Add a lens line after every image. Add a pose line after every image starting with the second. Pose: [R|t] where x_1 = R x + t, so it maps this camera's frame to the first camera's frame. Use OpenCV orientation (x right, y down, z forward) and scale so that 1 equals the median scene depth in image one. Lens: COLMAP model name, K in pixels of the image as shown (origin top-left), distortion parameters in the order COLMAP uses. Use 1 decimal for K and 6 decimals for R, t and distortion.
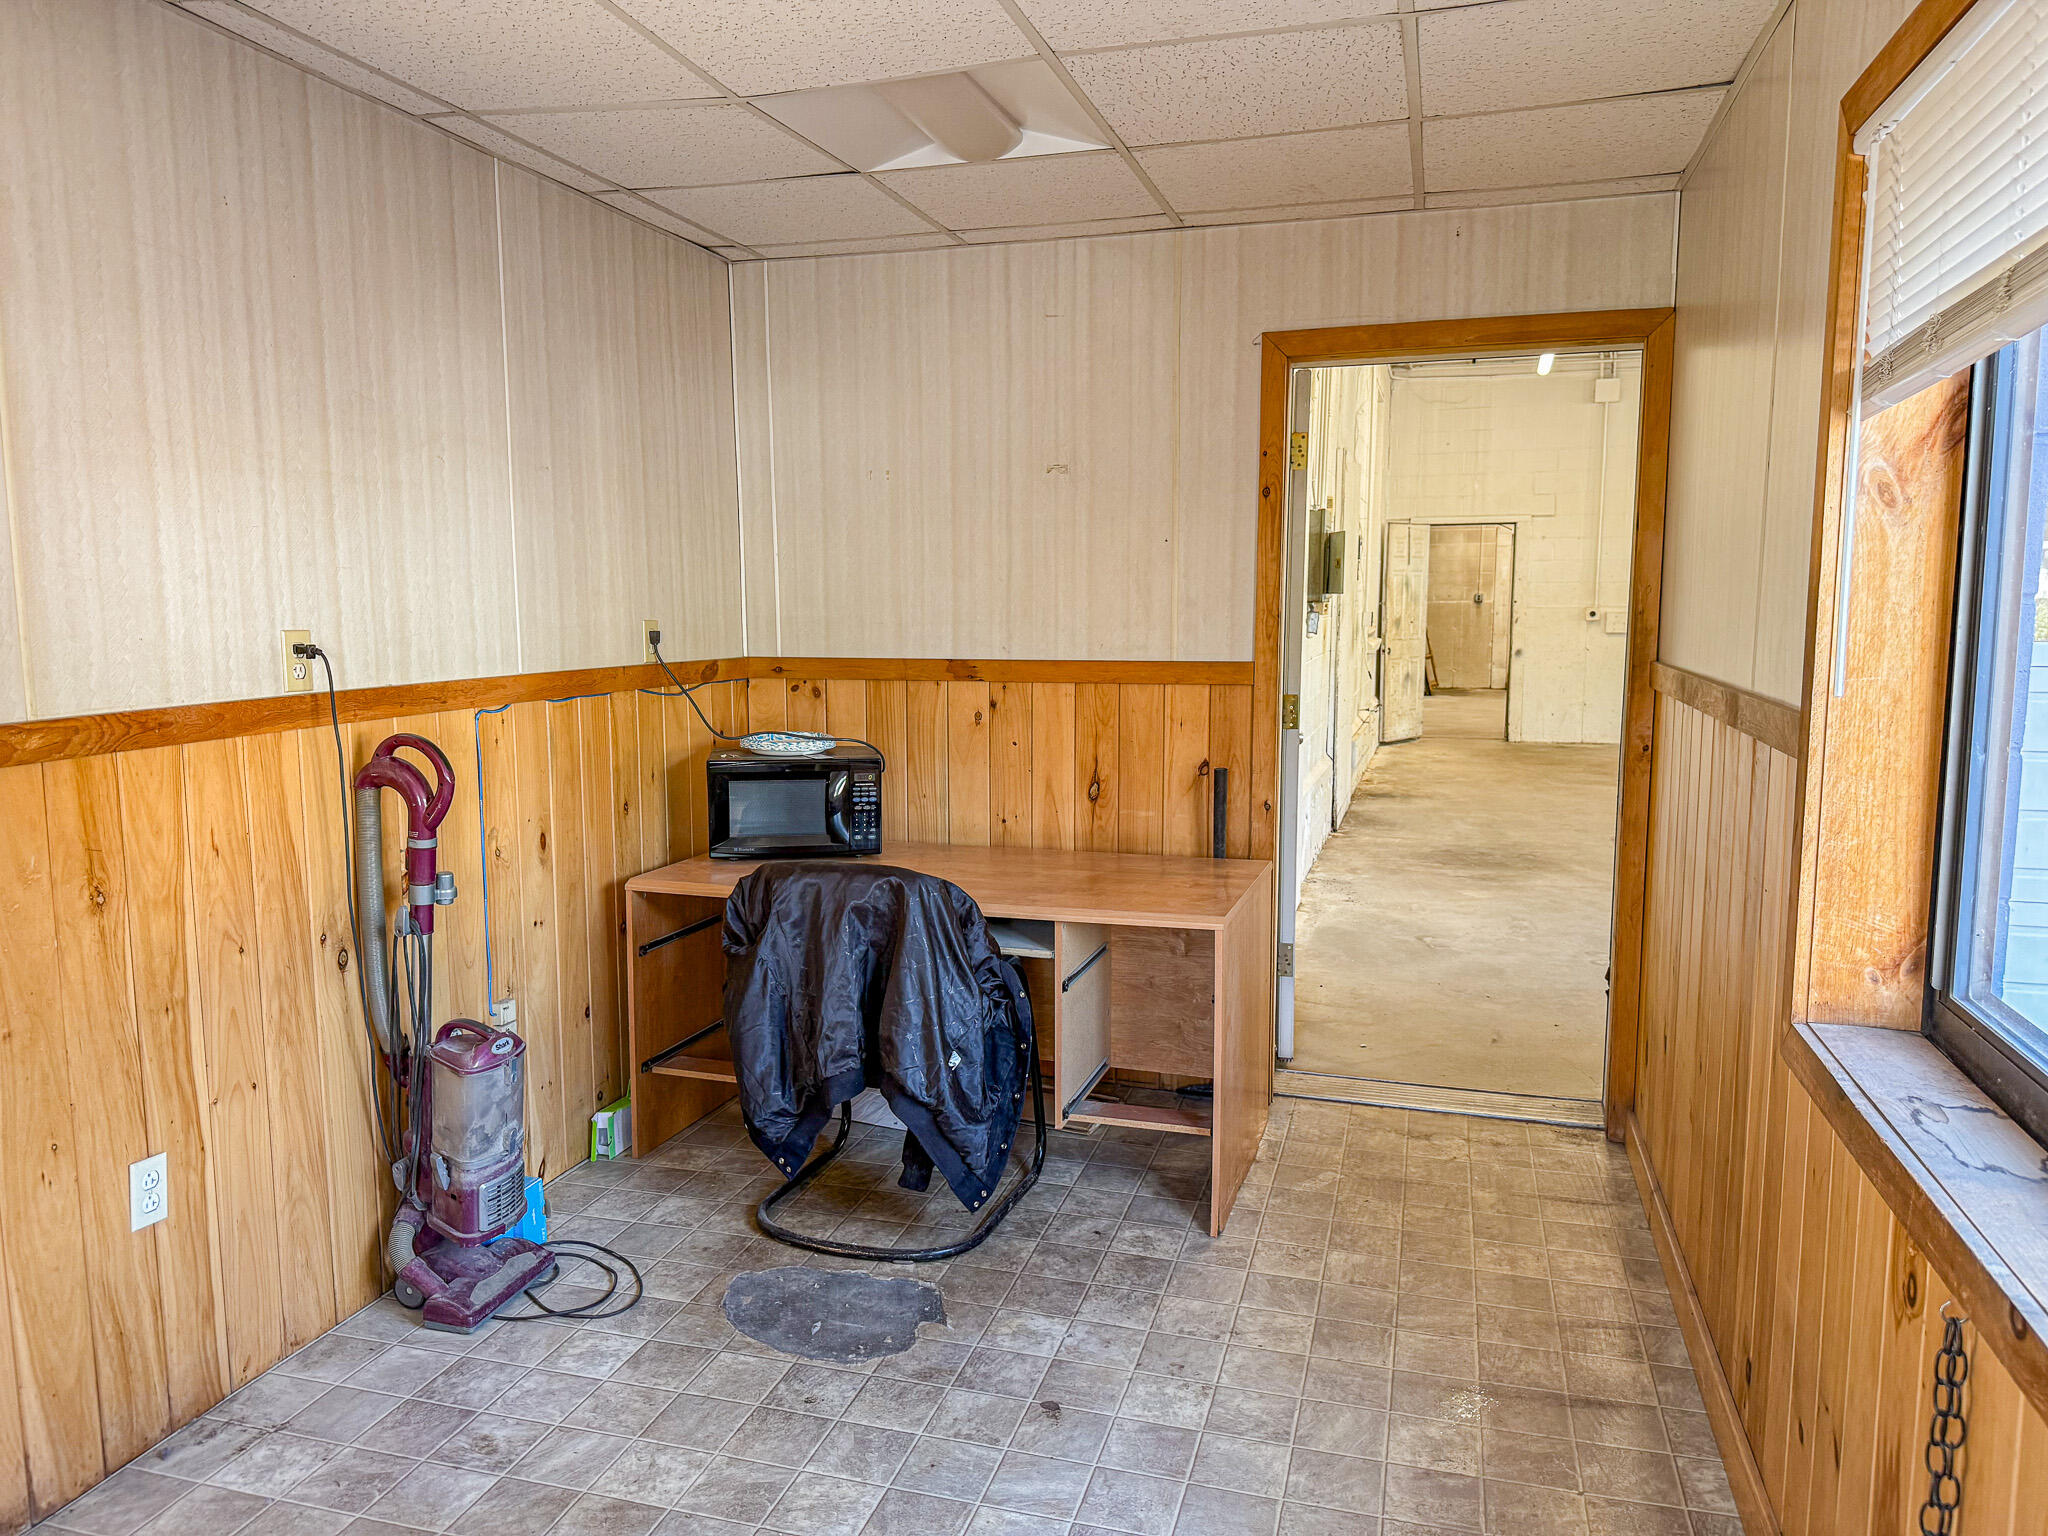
lens RADIAL K [[1438.7, 0, 1024.0], [0, 1438.7, 768.0], [0, 0, 1]] dist [0.006344, 0.003218]
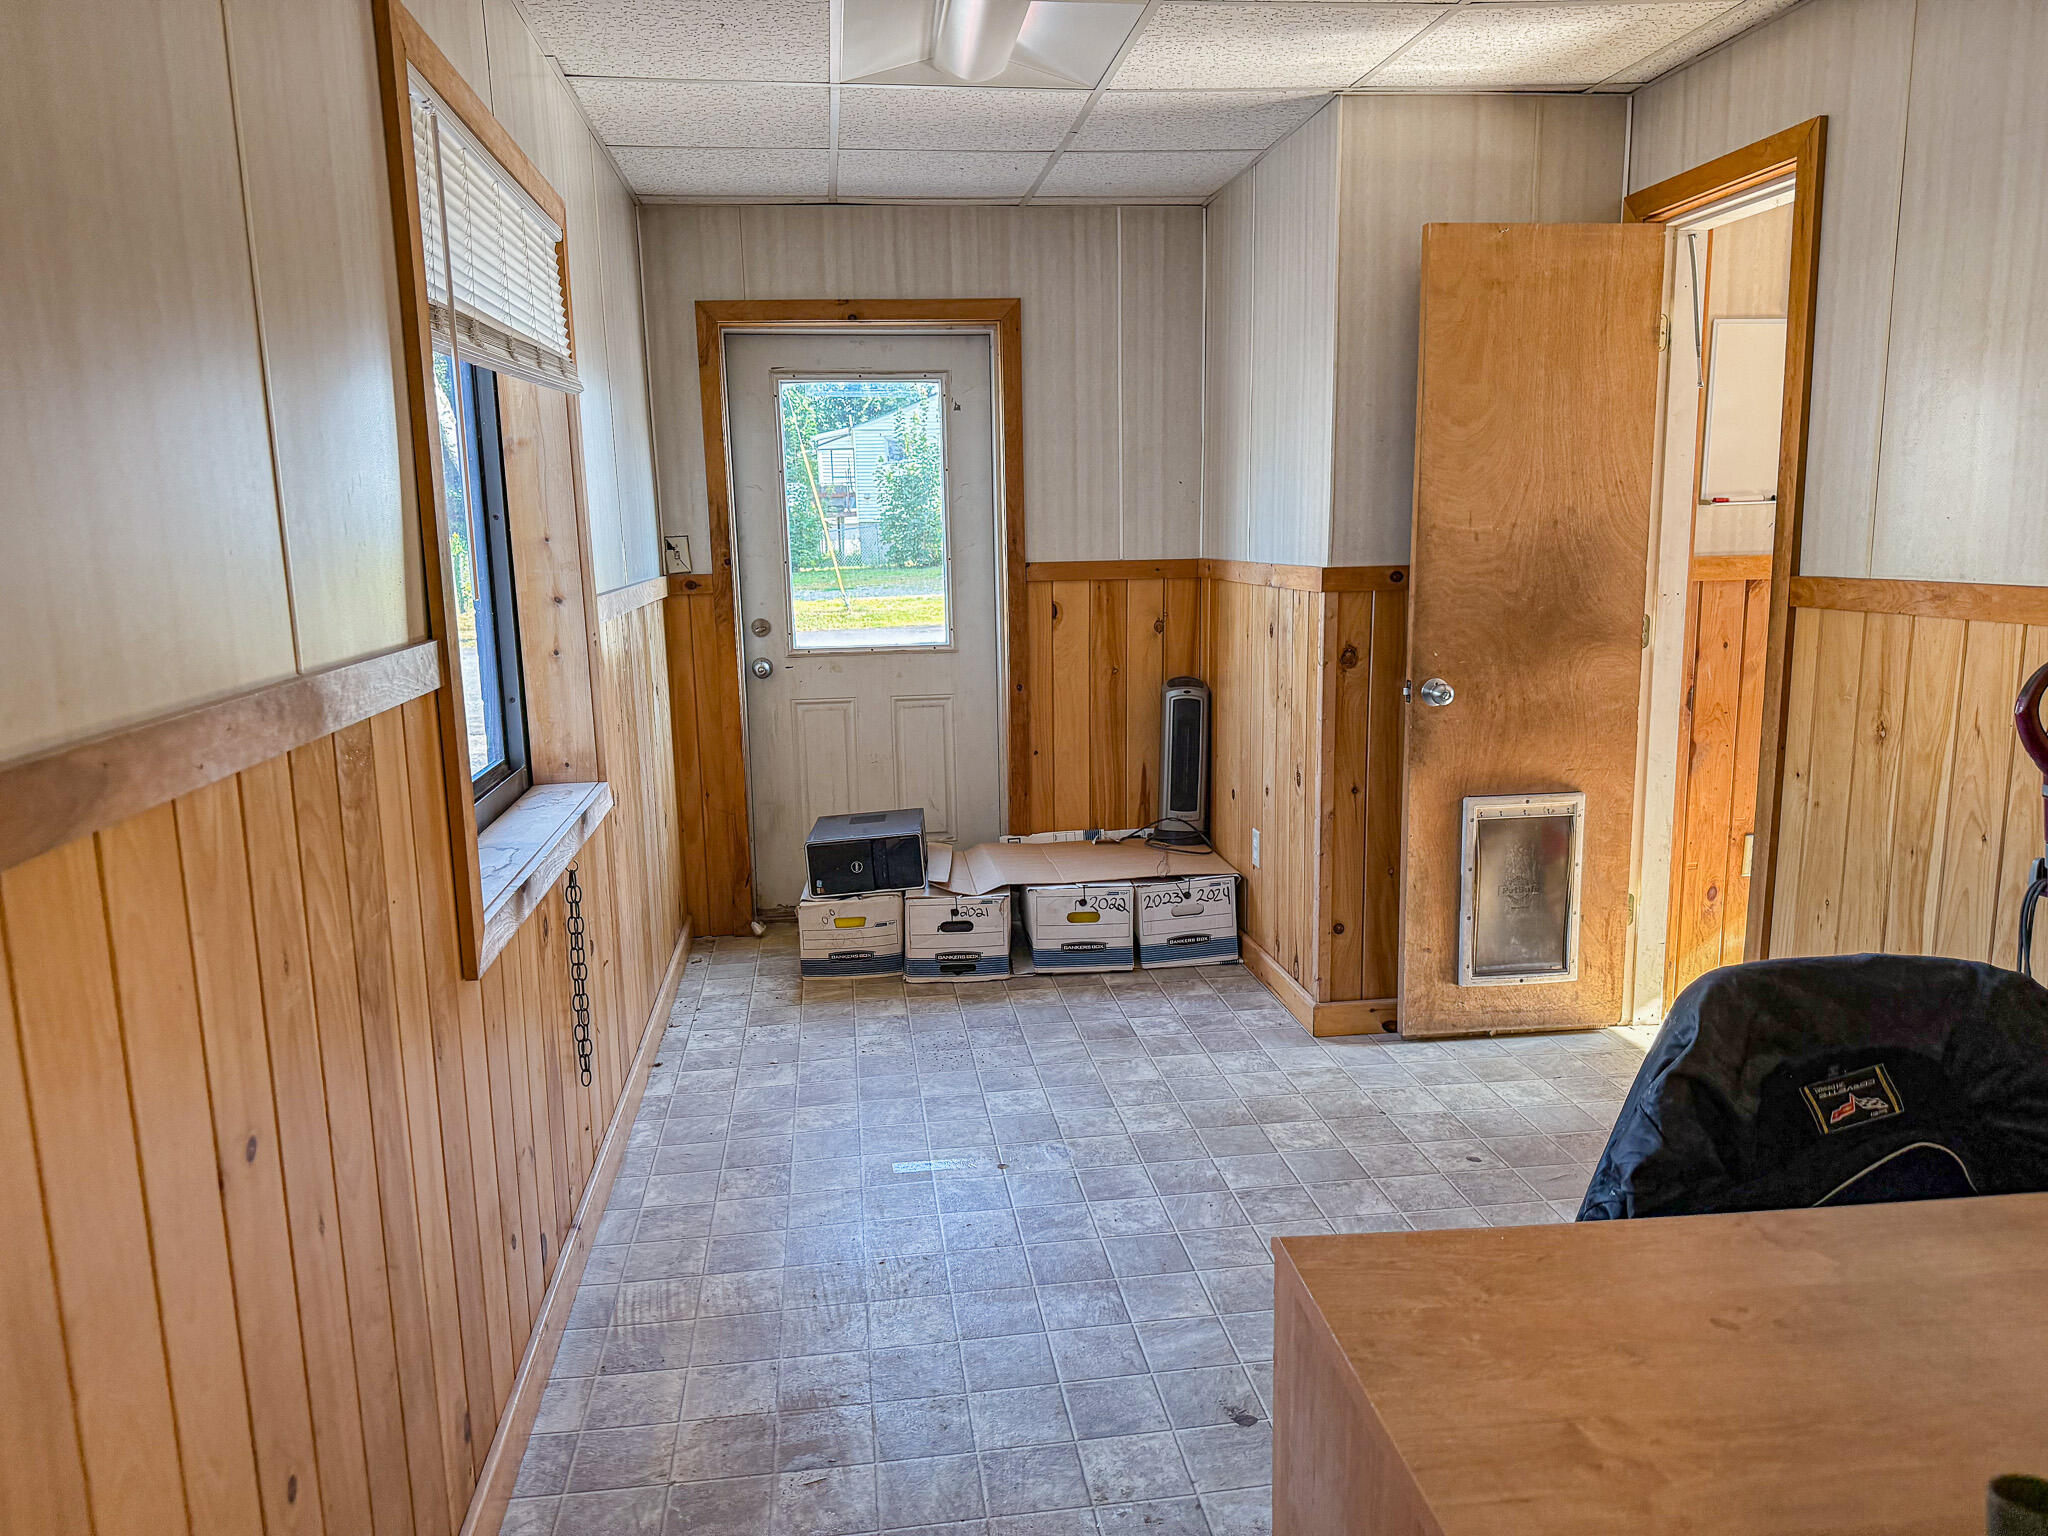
lens RADIAL K [[1438.7, 0, 1024.0], [0, 1438.7, 768.0], [0, 0, 1]] dist [0.006344, 0.003218]
pose [[-0.912513, 0.094701, -0.397935, 0.484887], [-0.026753, 0.956931, 0.289079, -0.203901], [0.408173, 0.274434, -0.870678, 1.704244]]
